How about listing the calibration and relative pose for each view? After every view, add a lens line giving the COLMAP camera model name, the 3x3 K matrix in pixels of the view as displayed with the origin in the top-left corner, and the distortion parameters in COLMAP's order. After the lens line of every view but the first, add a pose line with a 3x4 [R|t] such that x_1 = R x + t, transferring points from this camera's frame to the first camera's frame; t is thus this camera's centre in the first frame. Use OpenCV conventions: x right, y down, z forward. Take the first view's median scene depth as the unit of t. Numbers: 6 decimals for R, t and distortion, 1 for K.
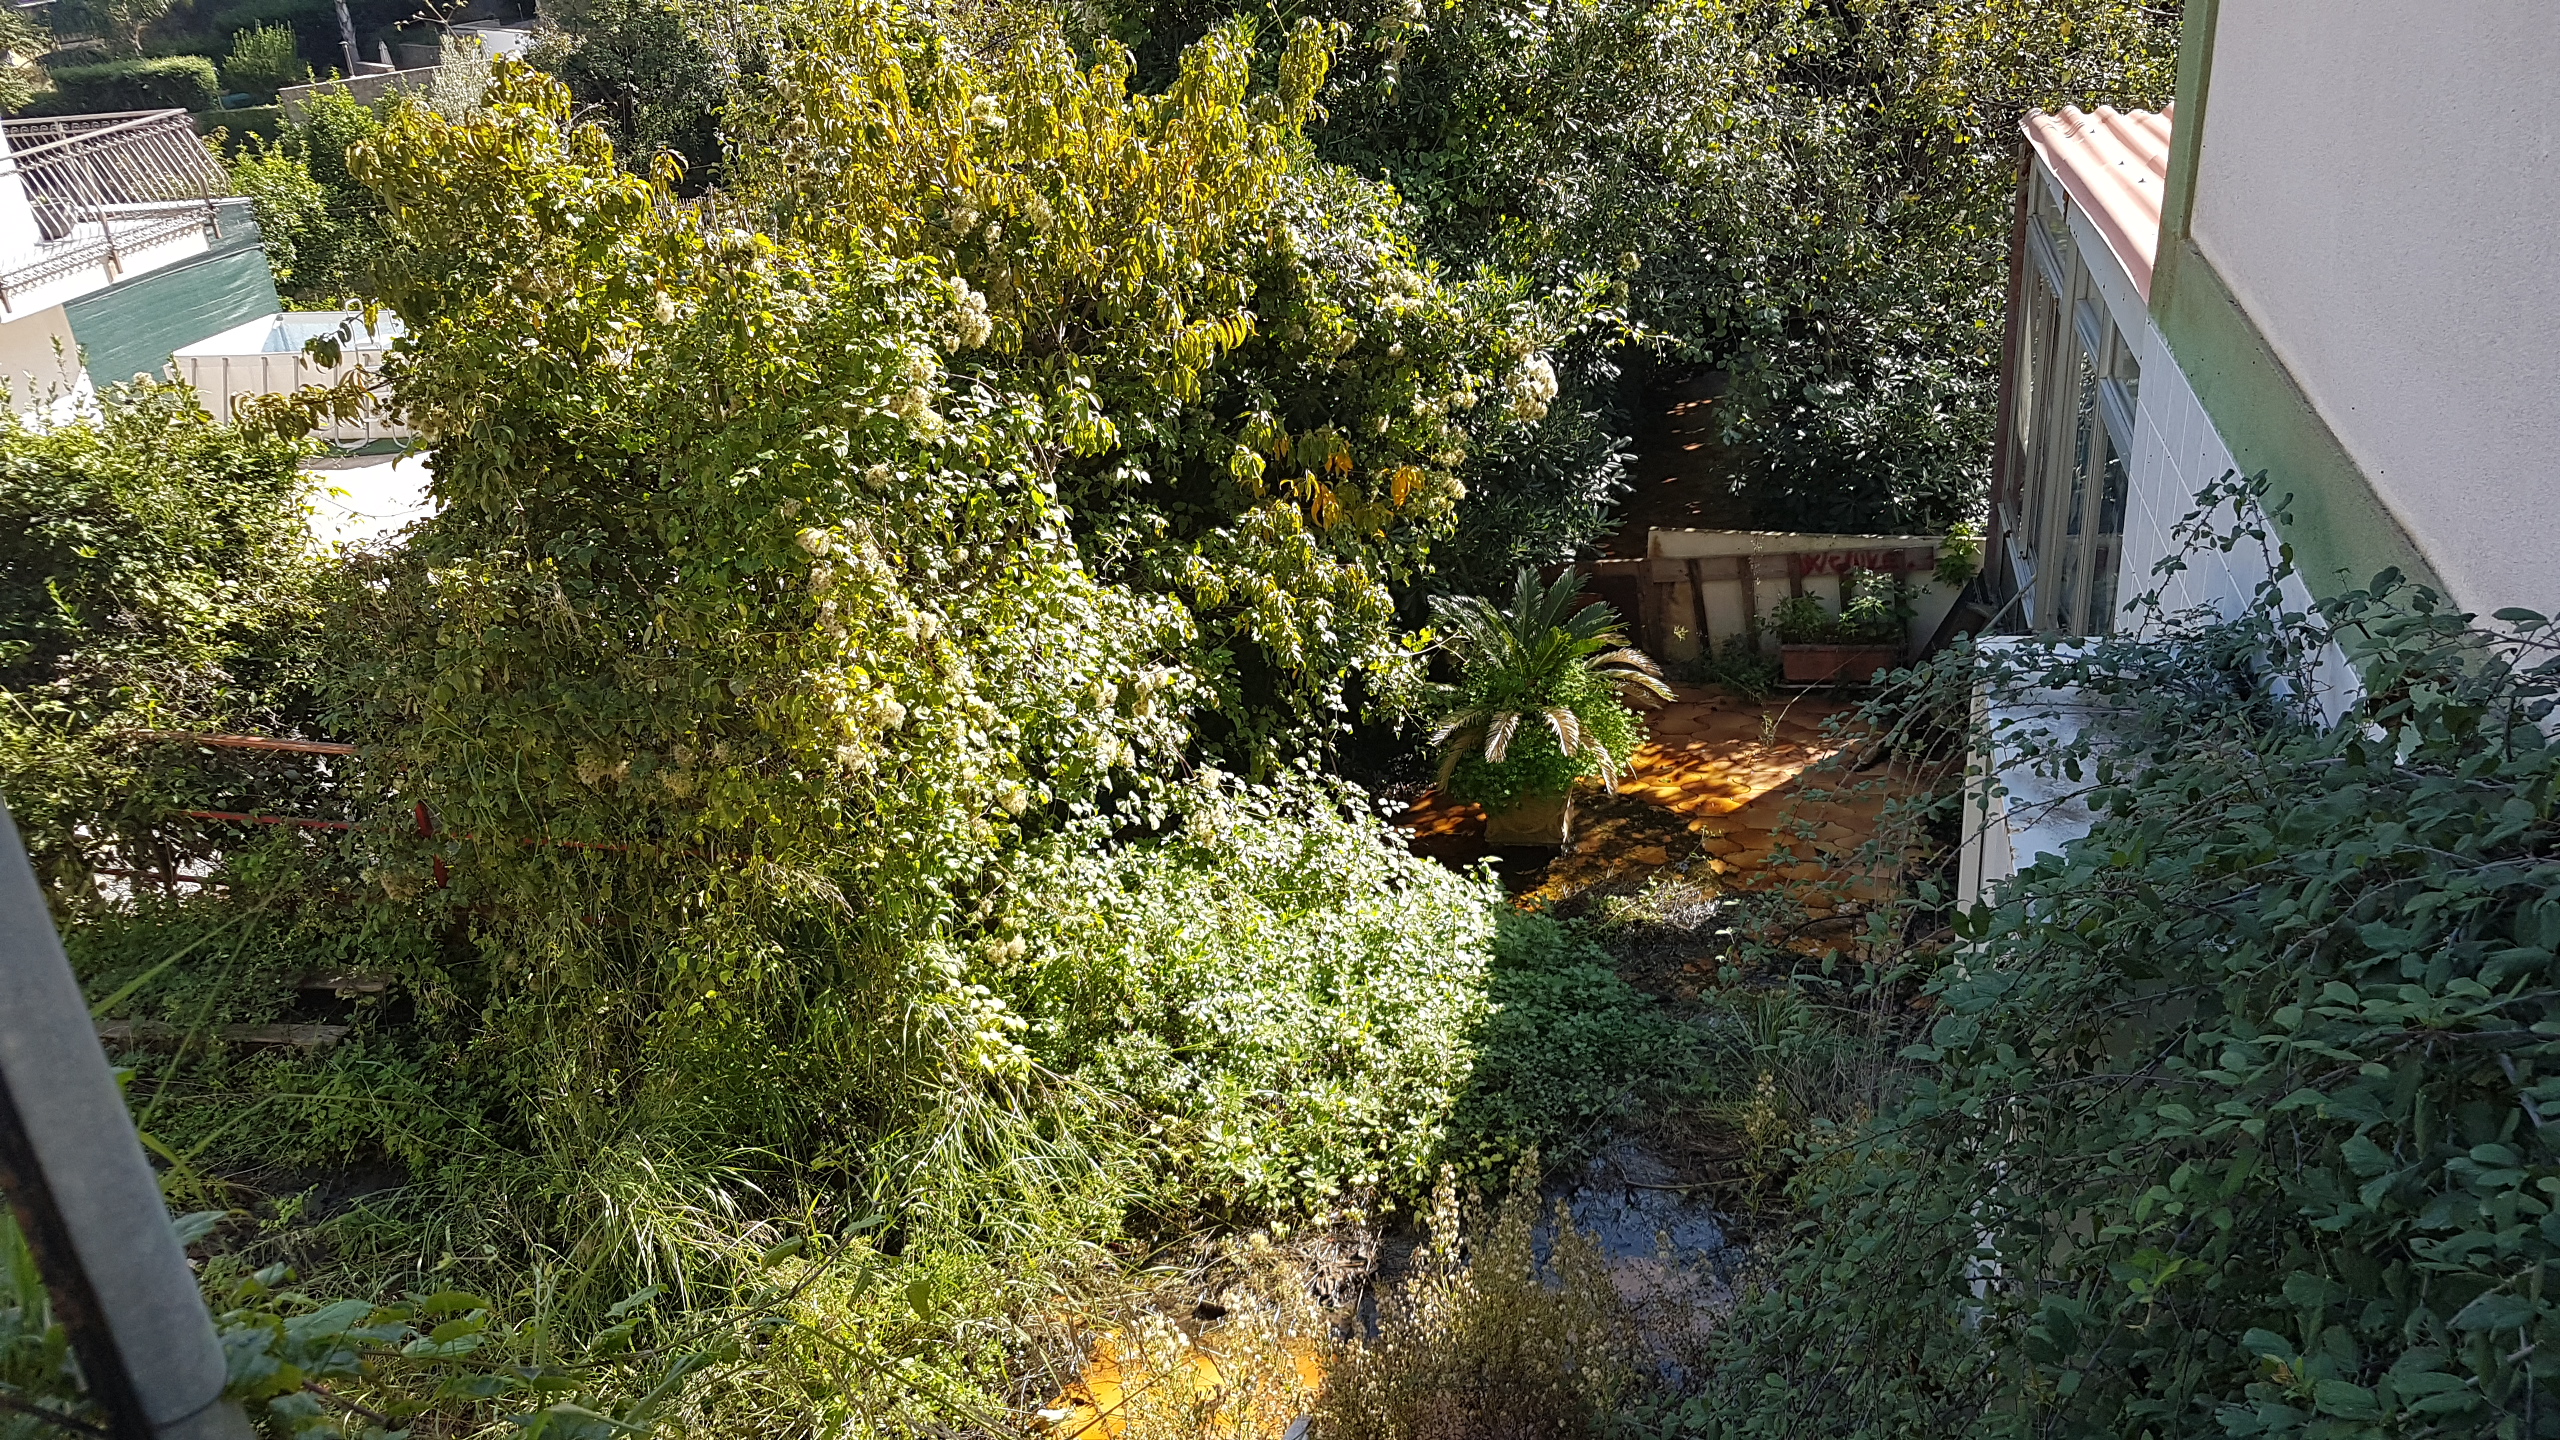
lens RADIAL K [[2014.7, 0, 1276.6], [0, 2014.7, 722.1], [0, 0, 1]] dist [0.004918, 0.000183]
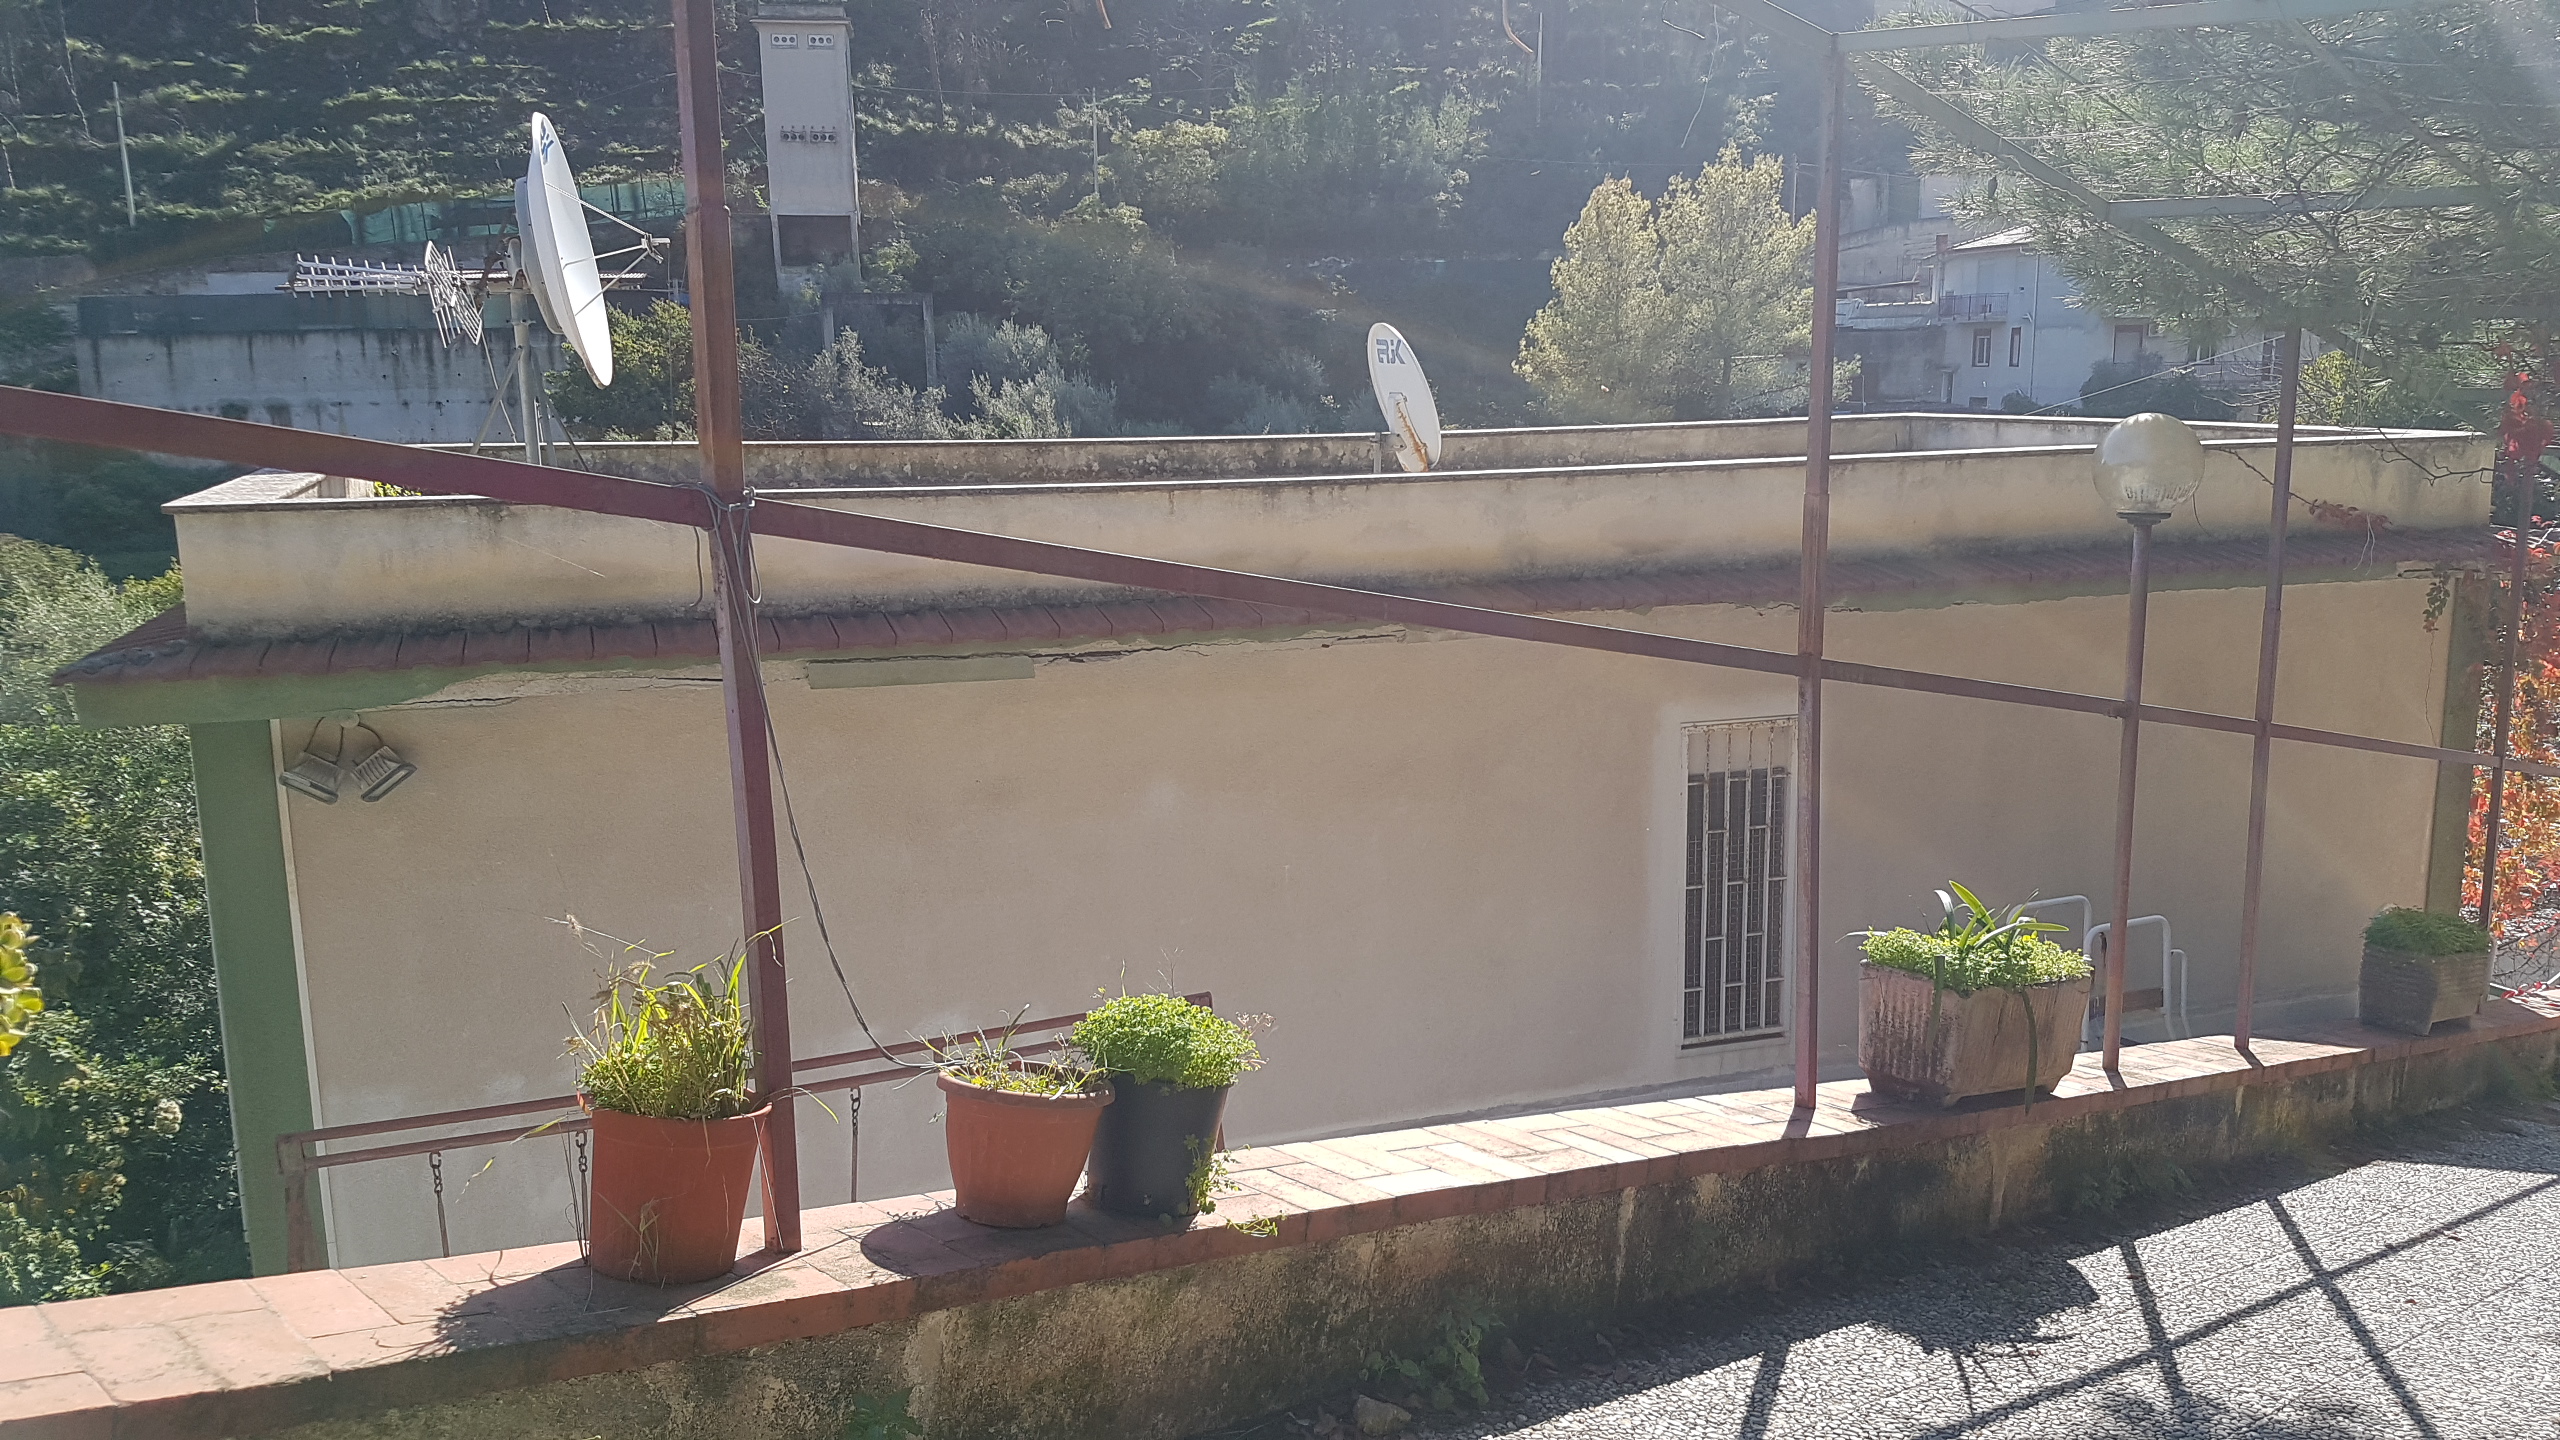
lens RADIAL K [[2014.7, 0, 1287.5], [0, 2014.7, 741.9], [0, 0, 1]] dist [0.004918, 0.000183]
pose [[0.840650, -0.029851, 0.540755, 0.003662], [0.183386, 0.955185, -0.232362, 0.121868], [-0.509585, 0.294502, 0.808450, -1.113796]]
